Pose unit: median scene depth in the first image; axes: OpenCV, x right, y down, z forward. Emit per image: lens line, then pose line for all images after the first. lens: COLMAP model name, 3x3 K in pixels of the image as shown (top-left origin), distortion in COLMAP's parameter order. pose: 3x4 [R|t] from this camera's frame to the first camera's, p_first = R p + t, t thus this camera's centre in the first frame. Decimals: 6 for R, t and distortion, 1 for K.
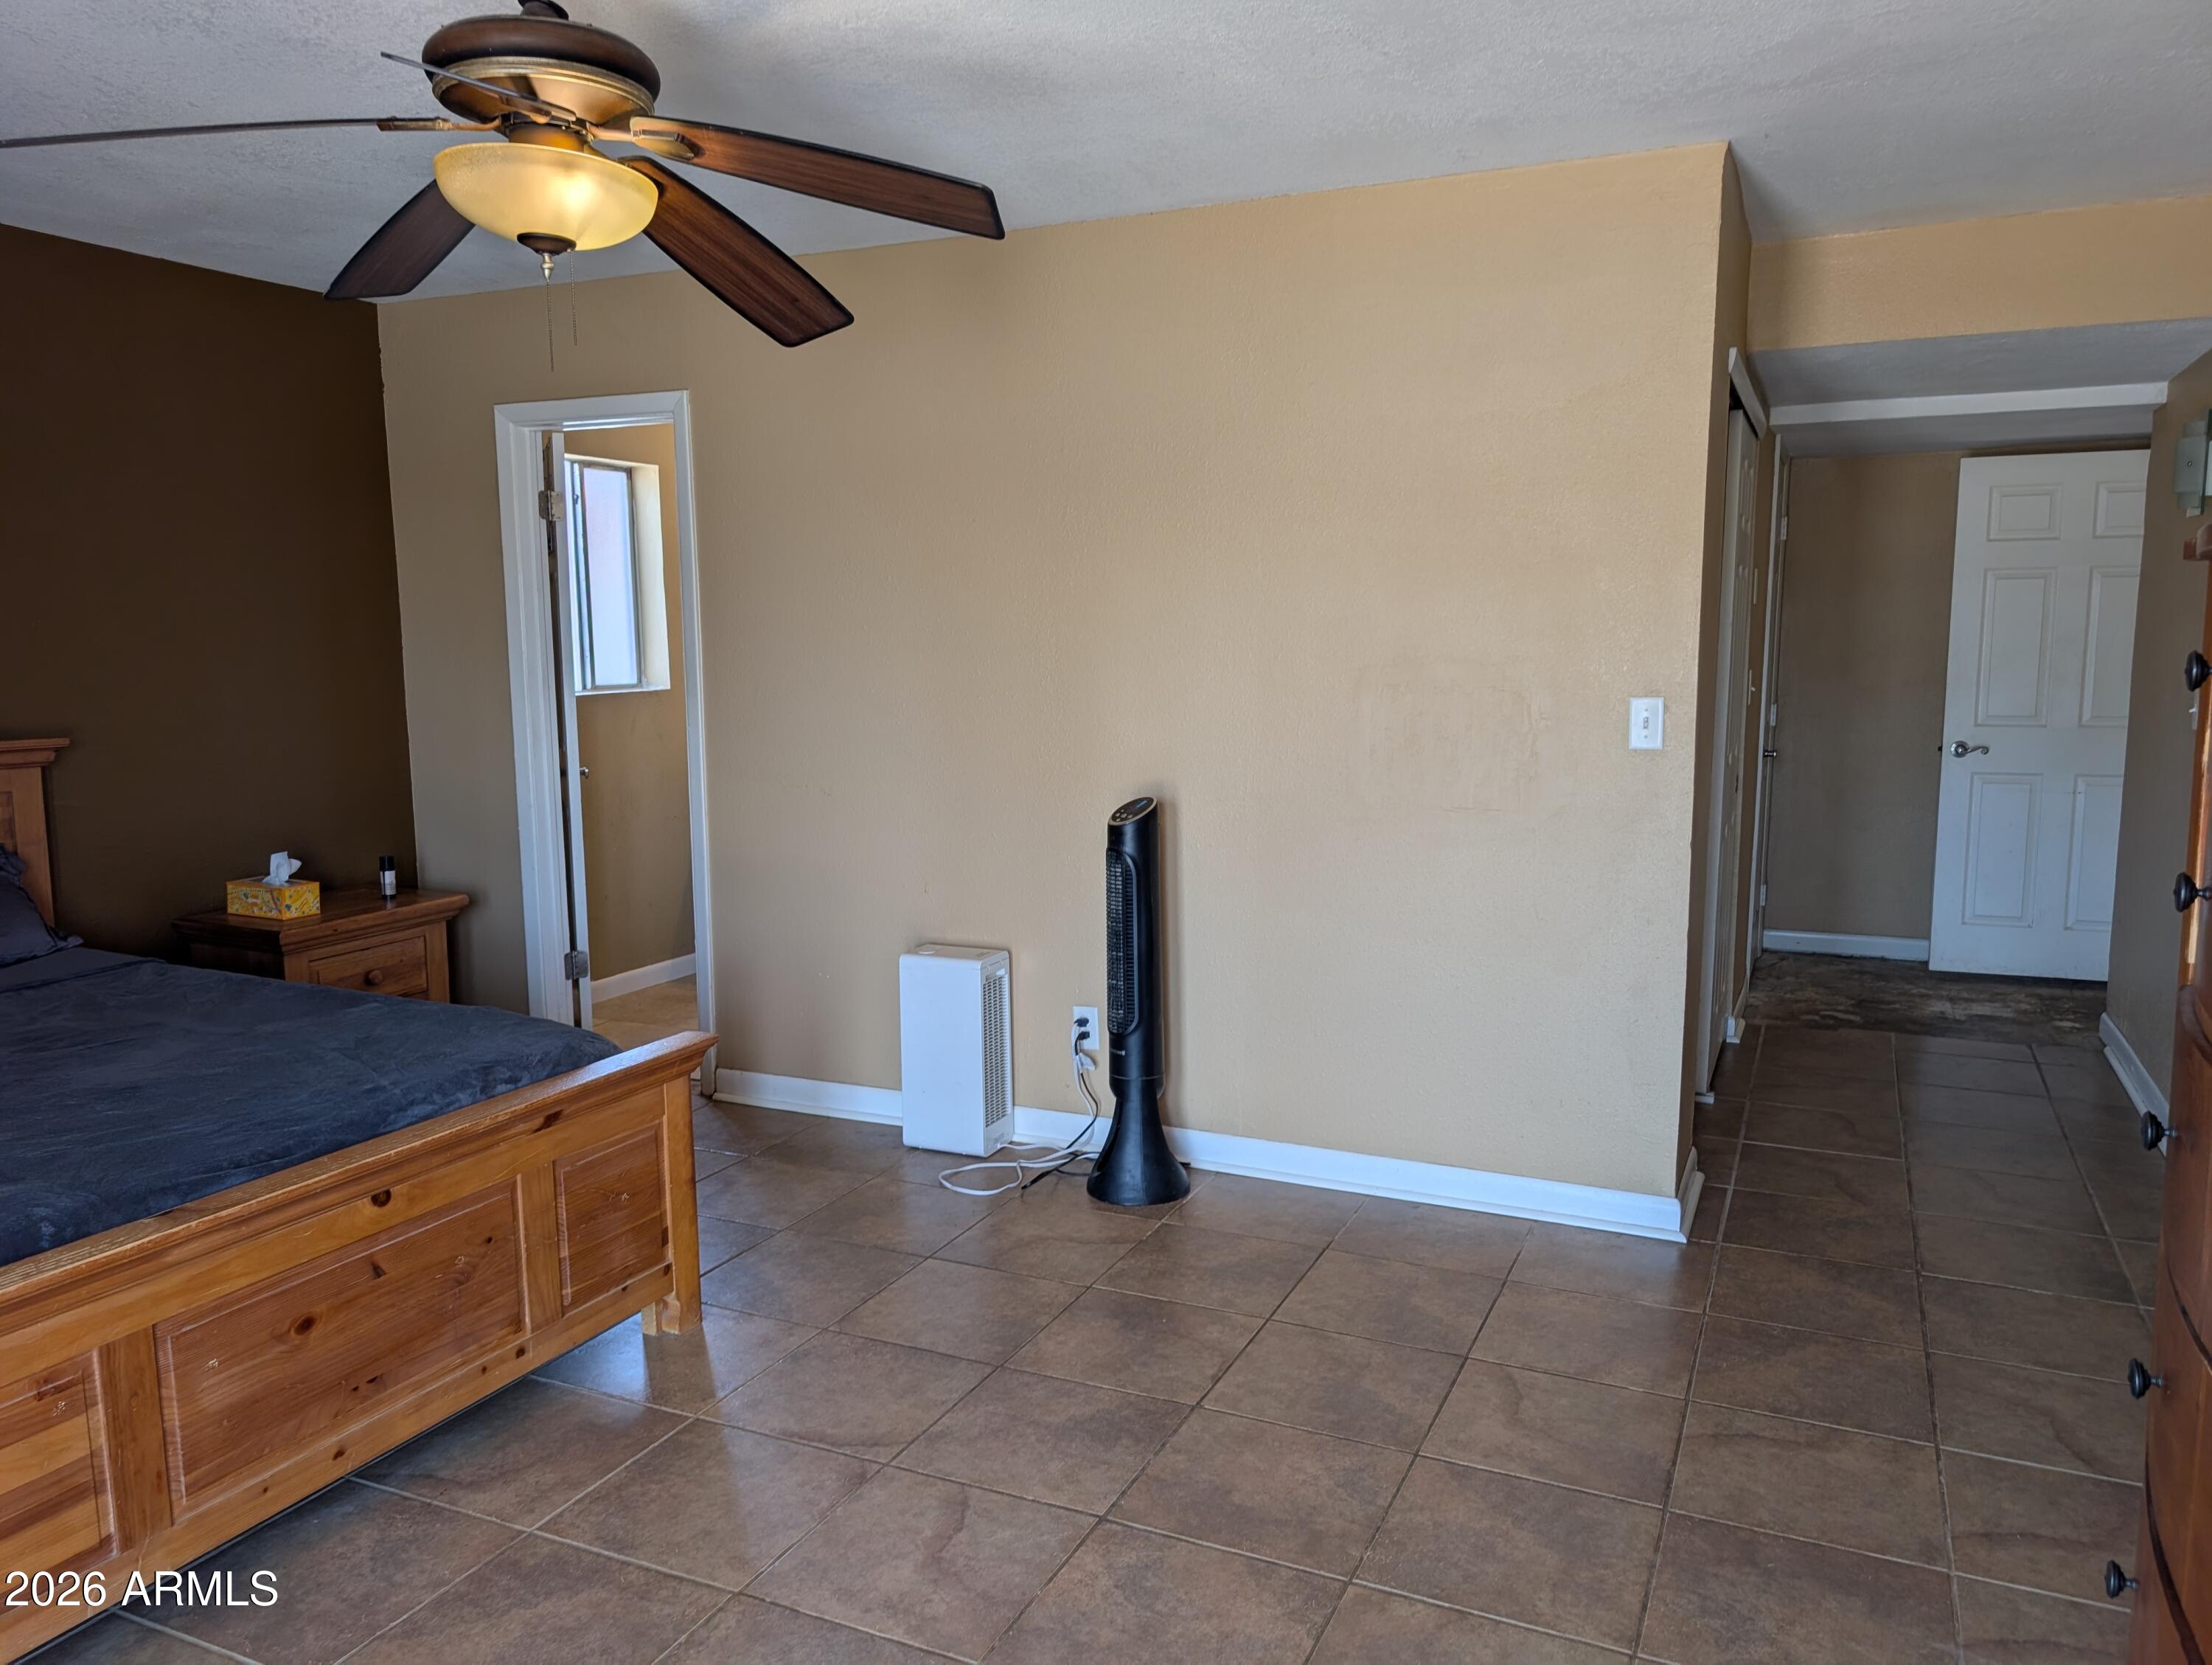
lens RADIAL K [[1591.8, 0, 1105.2], [0, 1591.8, 840.4], [0, 0, 1]] dist [0.025092, -0.022247]
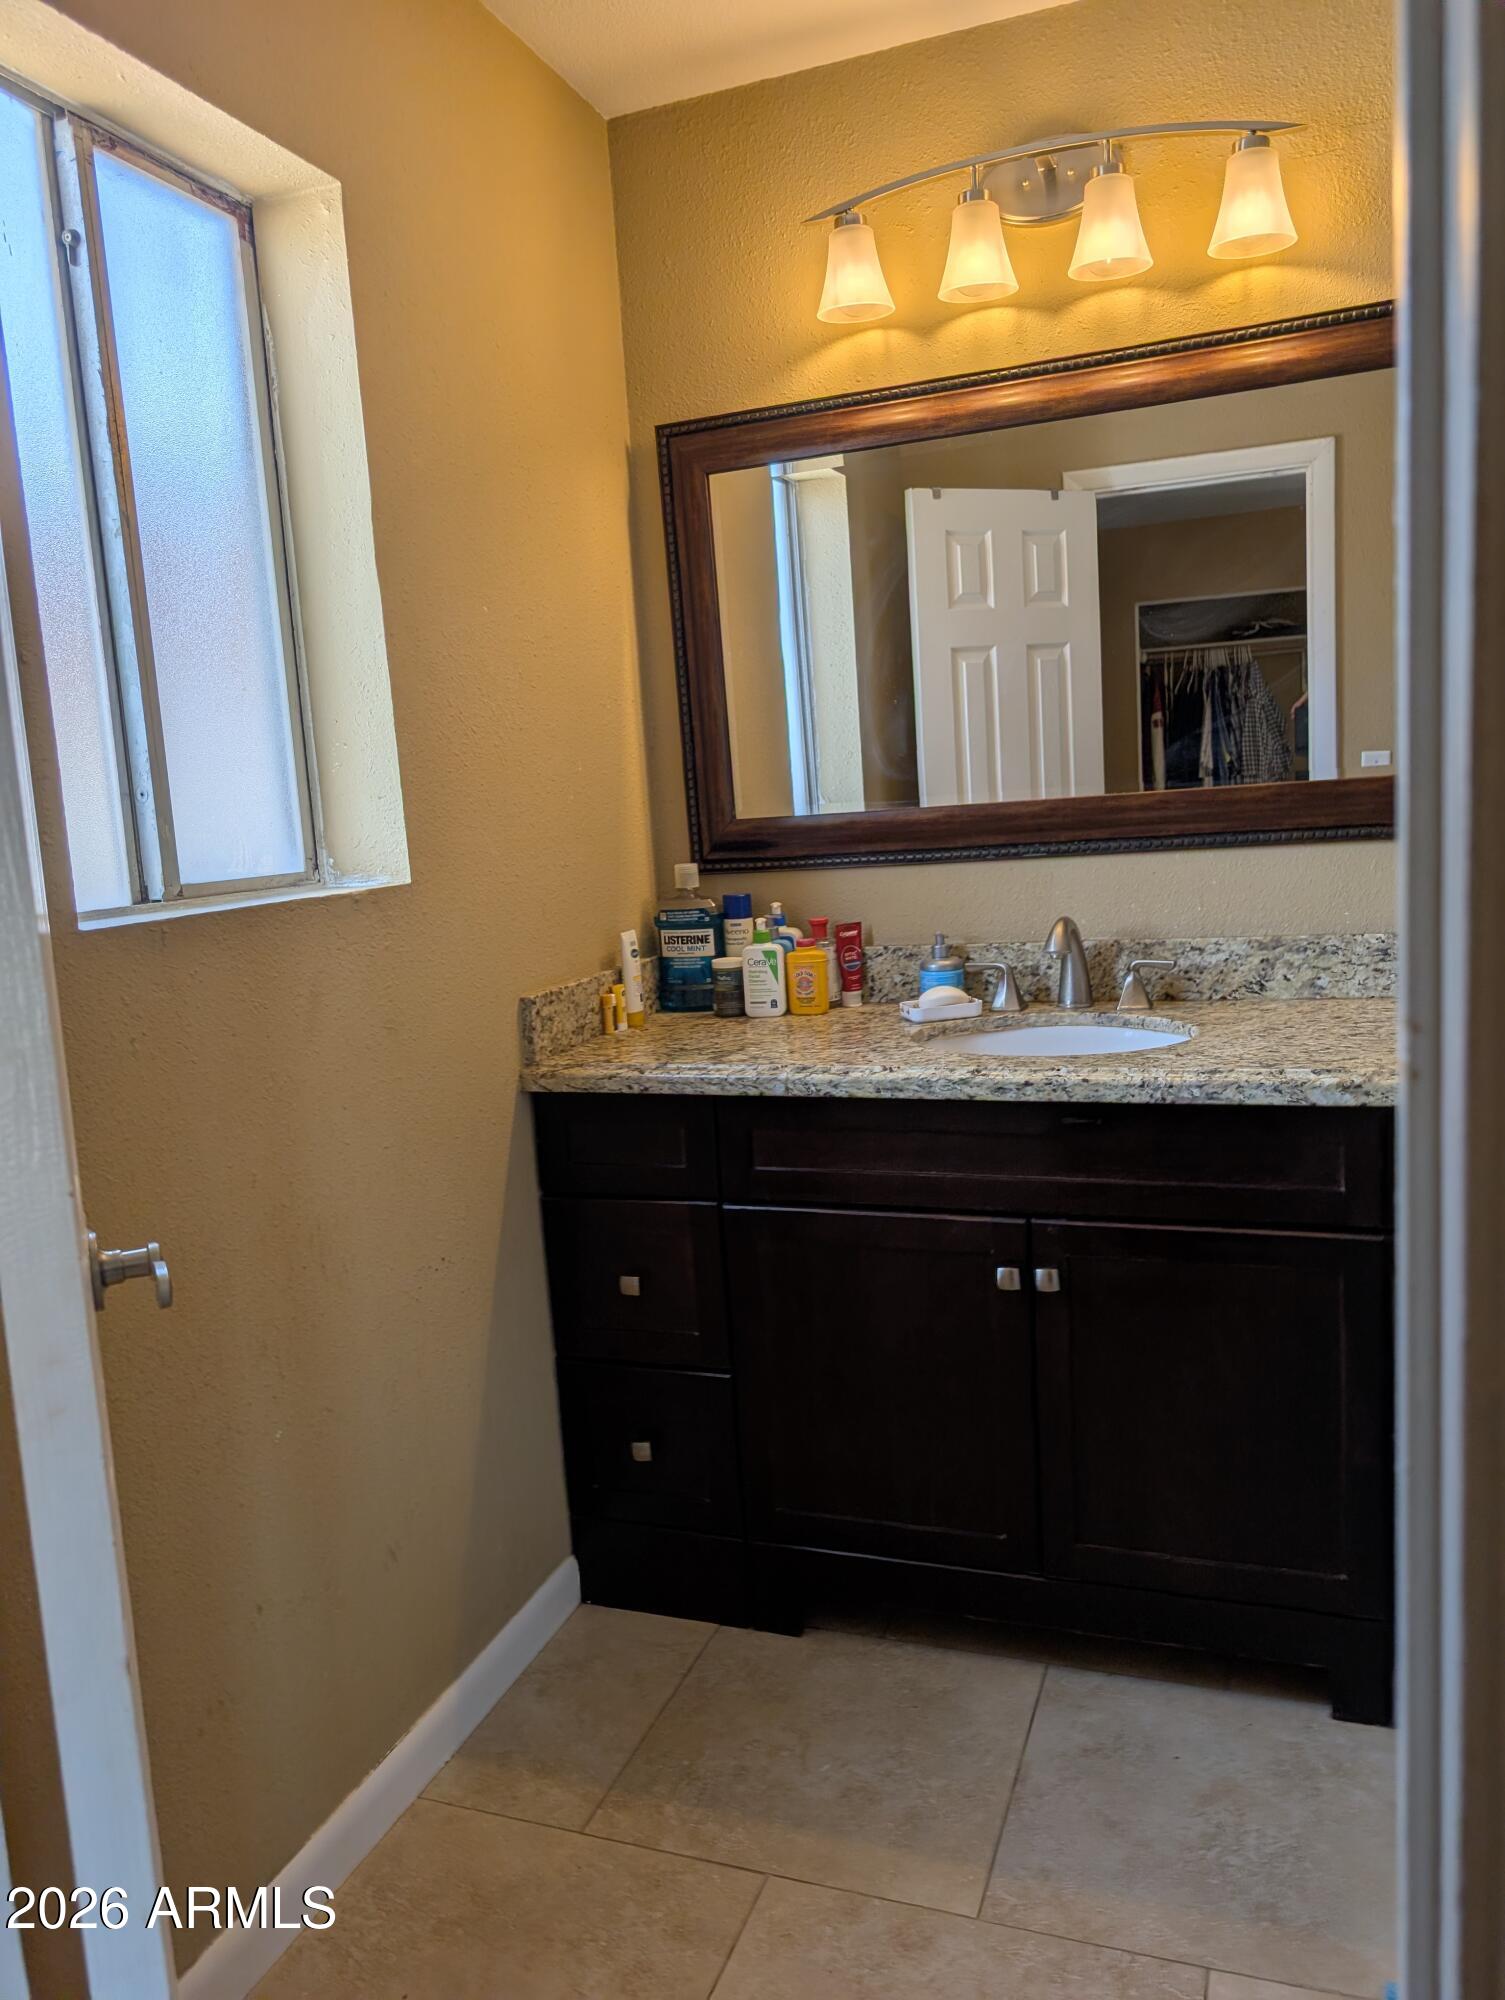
lens RADIAL K [[1424.5, 0, 754.6], [0, 1424.5, 993.7], [0, 0, 1]] dist [-0.007796, -0.001733]
pose [[0.995615, -0.063282, 0.068894, -0.225805], [0.063102, 0.997996, 0.004791, -0.069510], [-0.069059, -0.000423, 0.997612, 0.708120]]
